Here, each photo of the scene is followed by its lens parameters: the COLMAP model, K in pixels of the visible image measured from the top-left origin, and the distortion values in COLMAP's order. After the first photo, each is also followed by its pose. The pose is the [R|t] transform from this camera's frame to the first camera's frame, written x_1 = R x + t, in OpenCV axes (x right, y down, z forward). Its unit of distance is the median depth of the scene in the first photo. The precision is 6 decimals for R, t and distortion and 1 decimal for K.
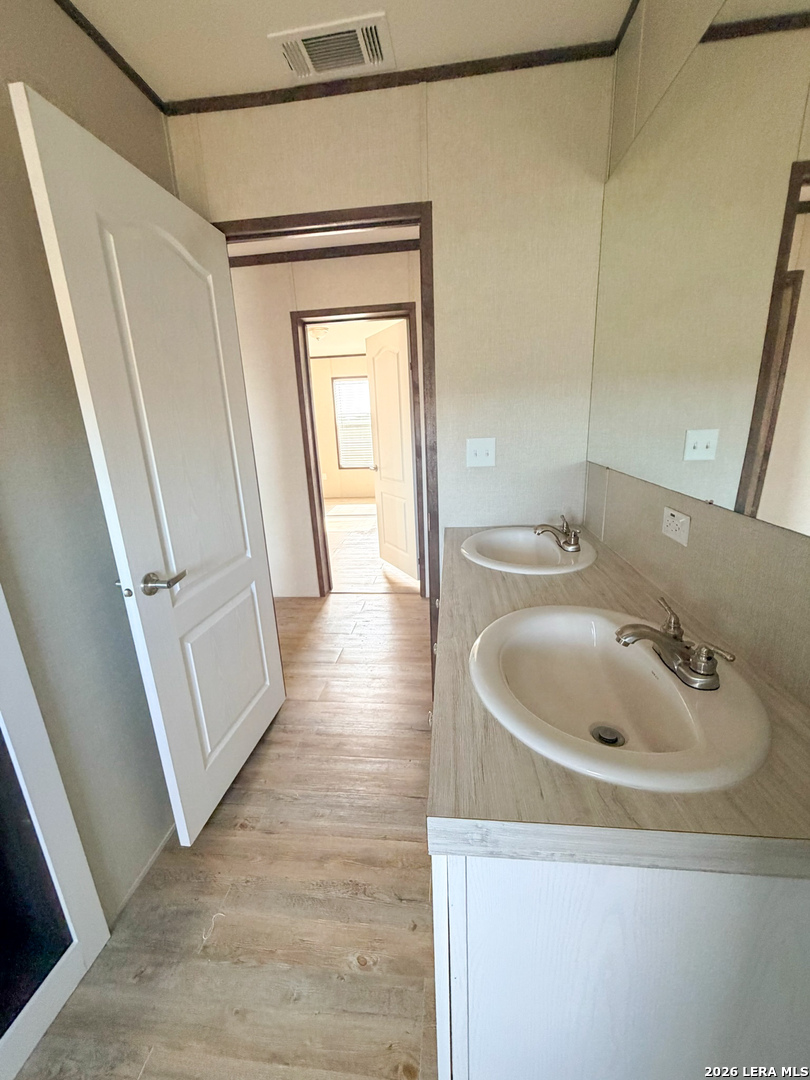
lens RADIAL K [[430.2, 0, 403.5], [0, 430.2, 537.8], [0, 0, 1]] dist [-0.001214, 0.000058]
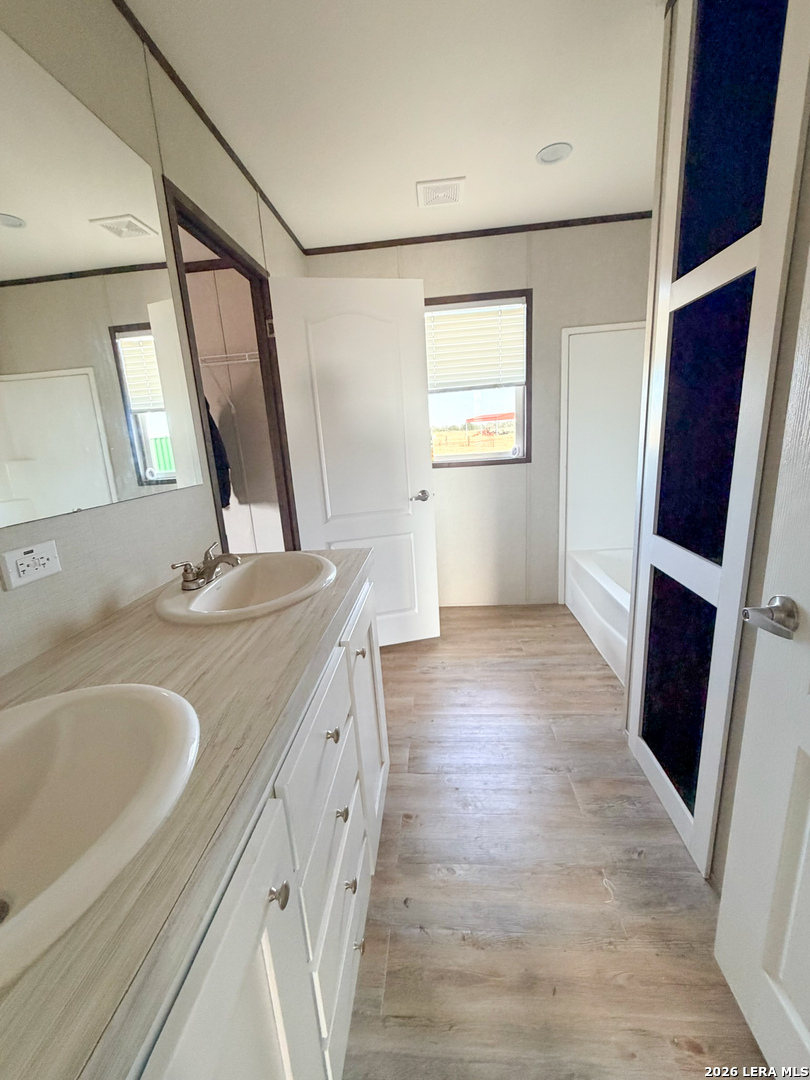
lens RADIAL K [[430.2, 0, 403.5], [0, 430.2, 537.8], [0, 0, 1]] dist [-0.001214, 0.000058]
pose [[-0.993325, 0.115322, -0.002519, -0.066833], [0.100124, 0.872846, 0.477614, -0.343084], [0.057278, 0.474174, -0.878566, 1.522627]]
